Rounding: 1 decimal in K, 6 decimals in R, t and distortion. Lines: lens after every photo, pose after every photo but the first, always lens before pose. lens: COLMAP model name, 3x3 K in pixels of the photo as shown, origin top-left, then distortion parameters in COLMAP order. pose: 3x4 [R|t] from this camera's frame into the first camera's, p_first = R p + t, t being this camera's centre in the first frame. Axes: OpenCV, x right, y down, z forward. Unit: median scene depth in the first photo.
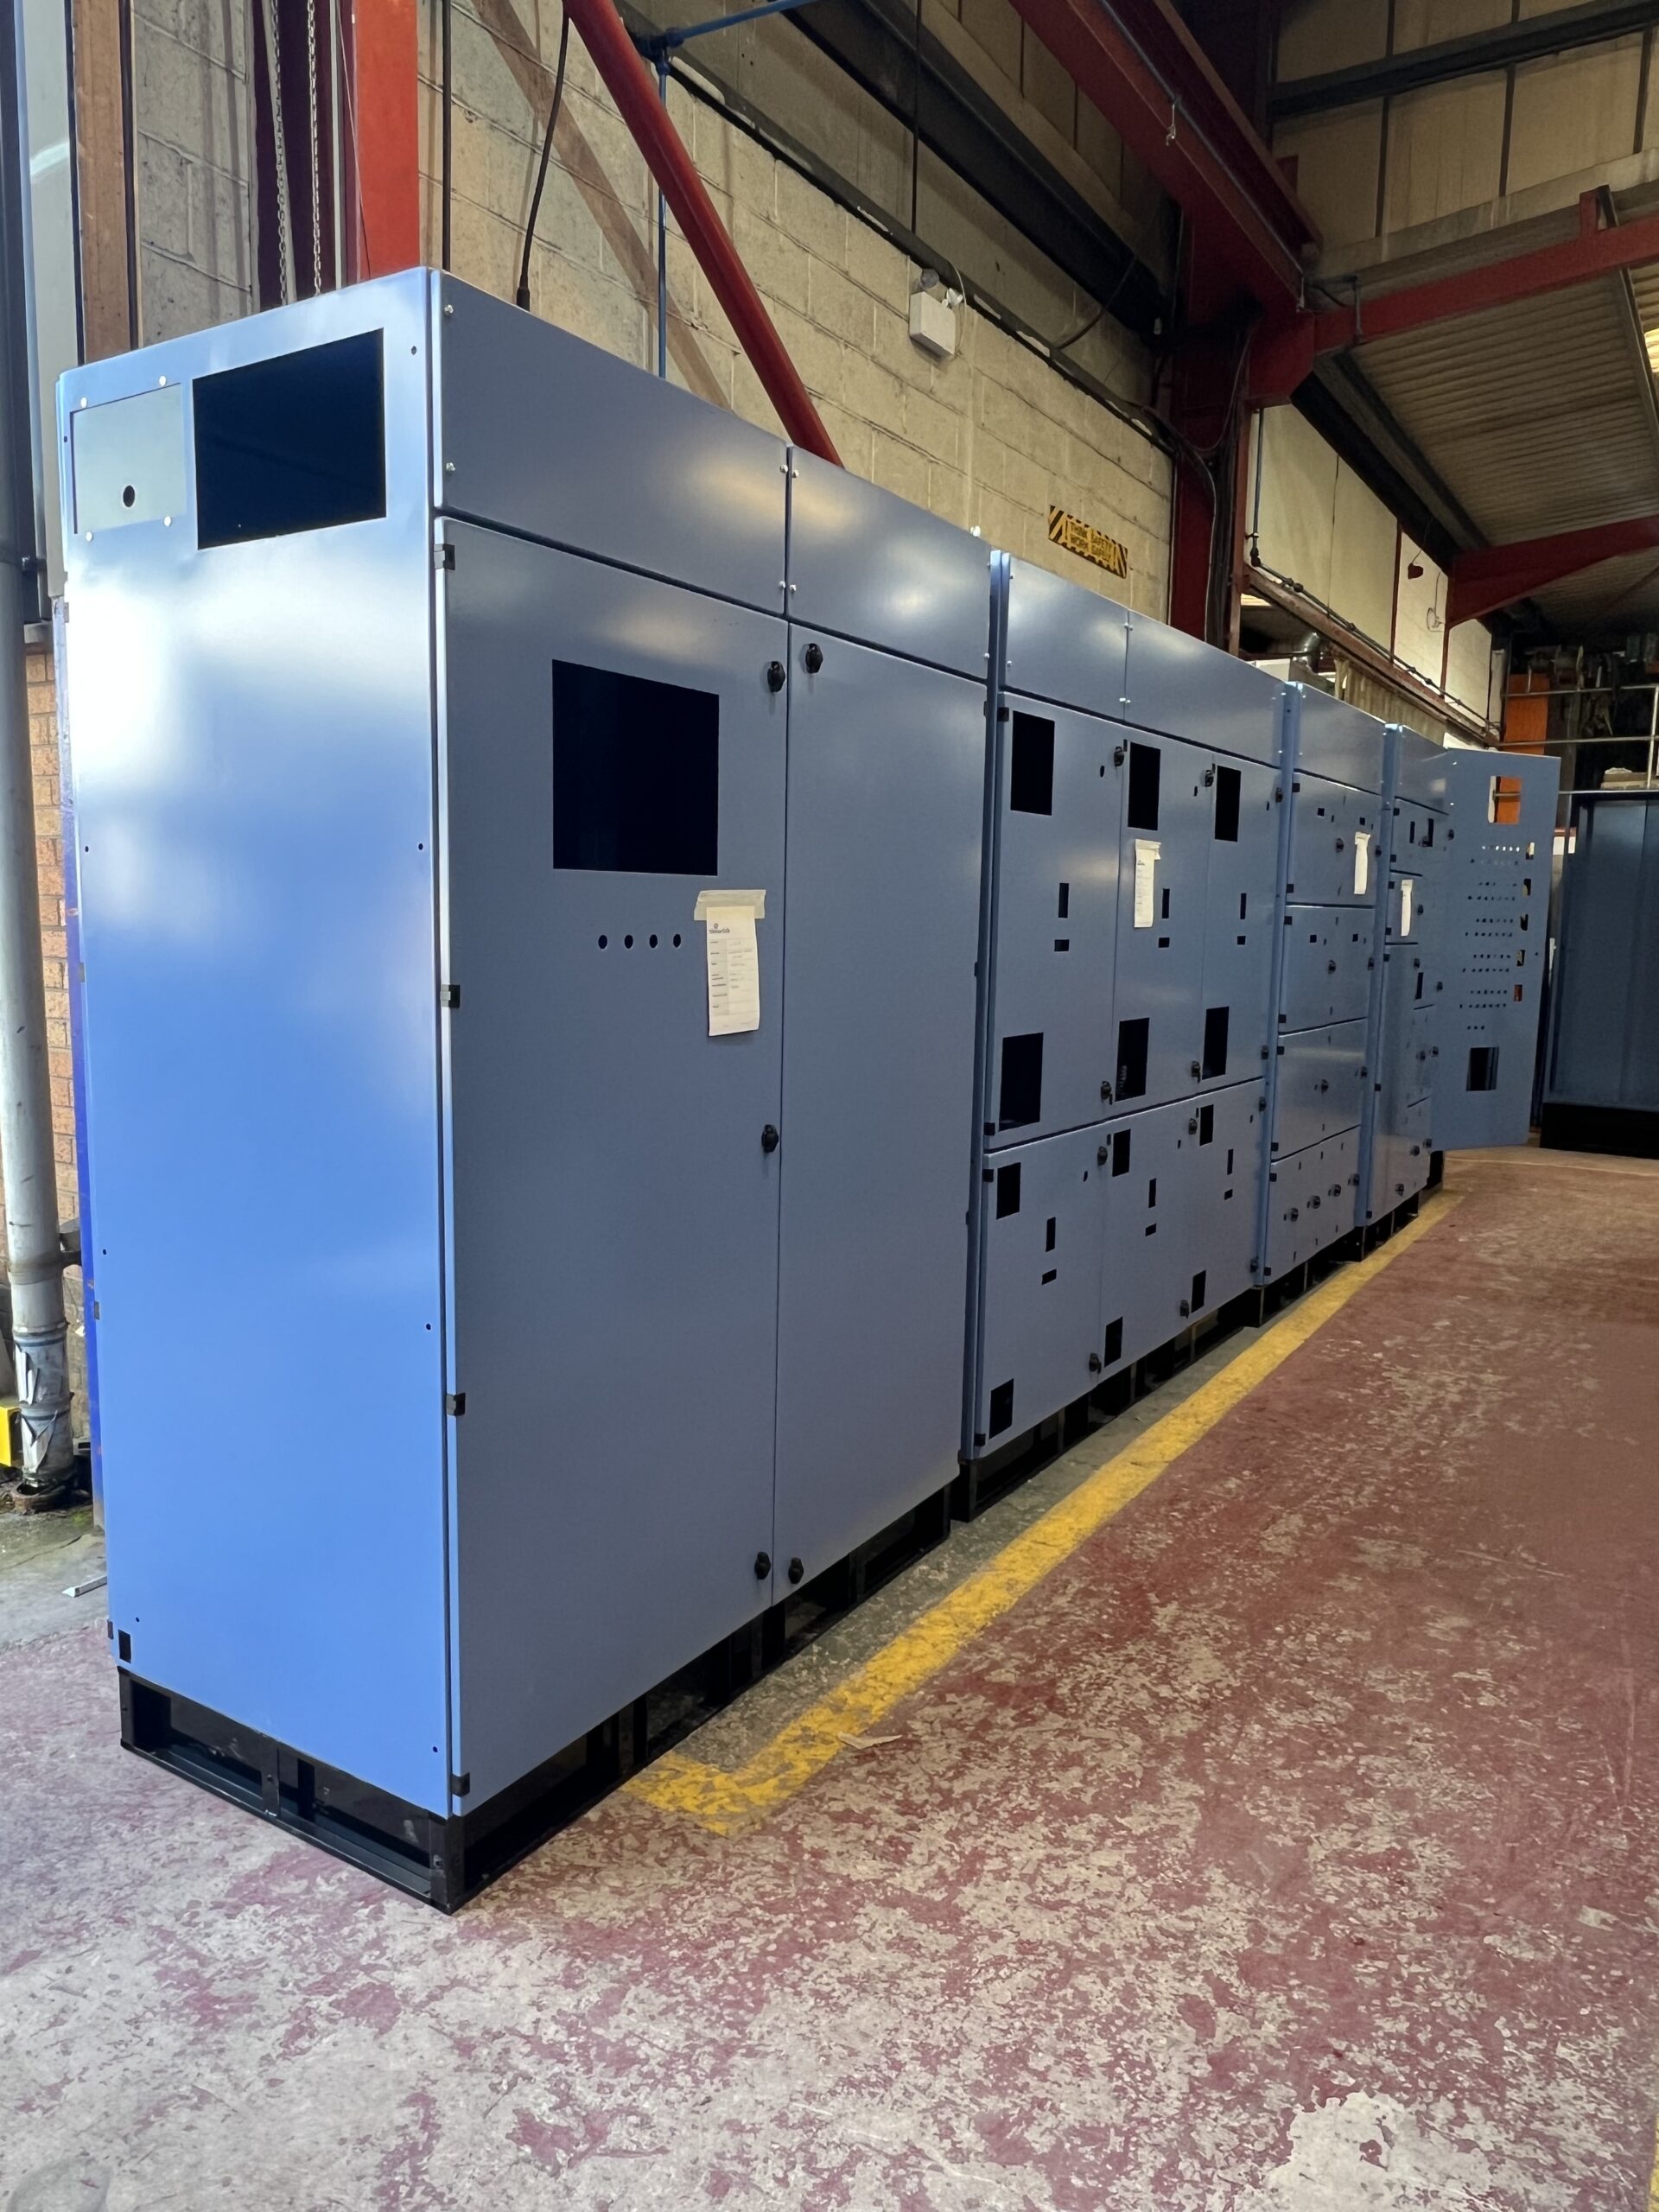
lens RADIAL K [[1494.1, 0, 827.5], [0, 1494.1, 1091.3], [0, 0, 1]] dist [0.003129, 0.000072]
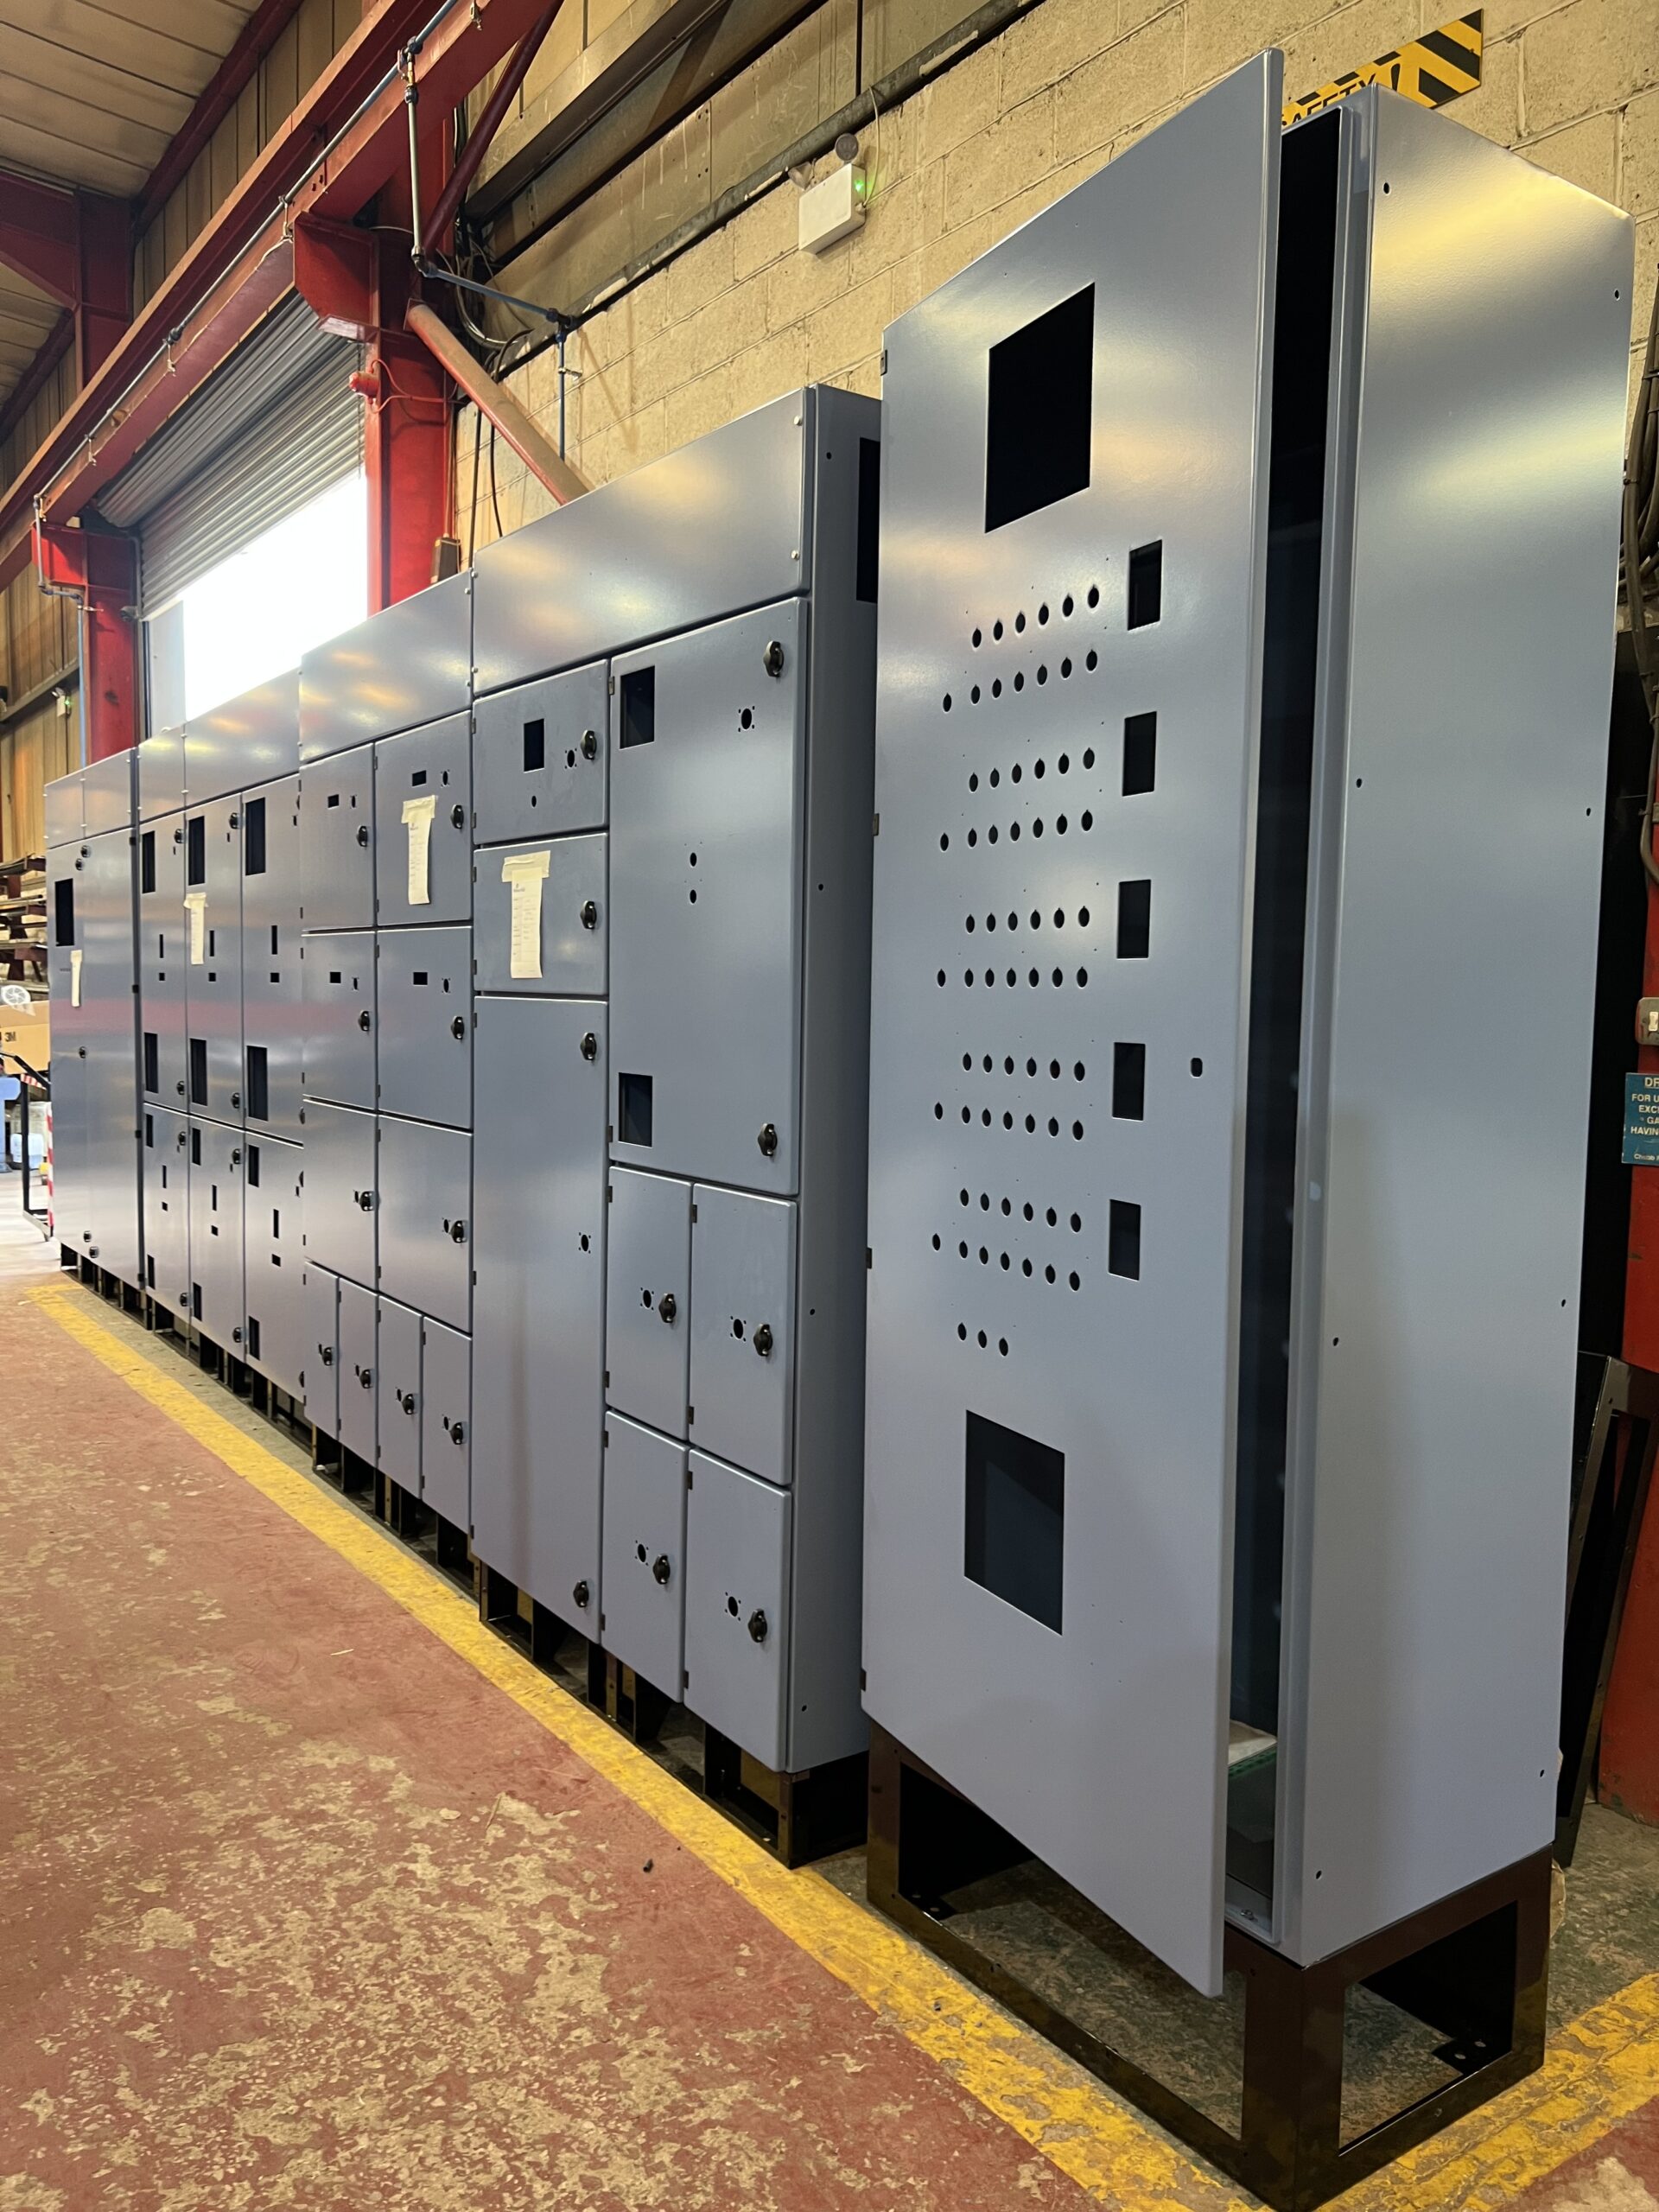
lens RADIAL K [[1671.5, 0, 826.2], [0, 1671.5, 1120.3], [0, 0, 1]] dist [0.037187, -0.048825]
pose [[-0.384701, 0.047237, -0.921832, 1.047862], [-0.136360, 0.984824, 0.107371, -0.164448], [0.912913, 0.167007, -0.372422, 1.634011]]
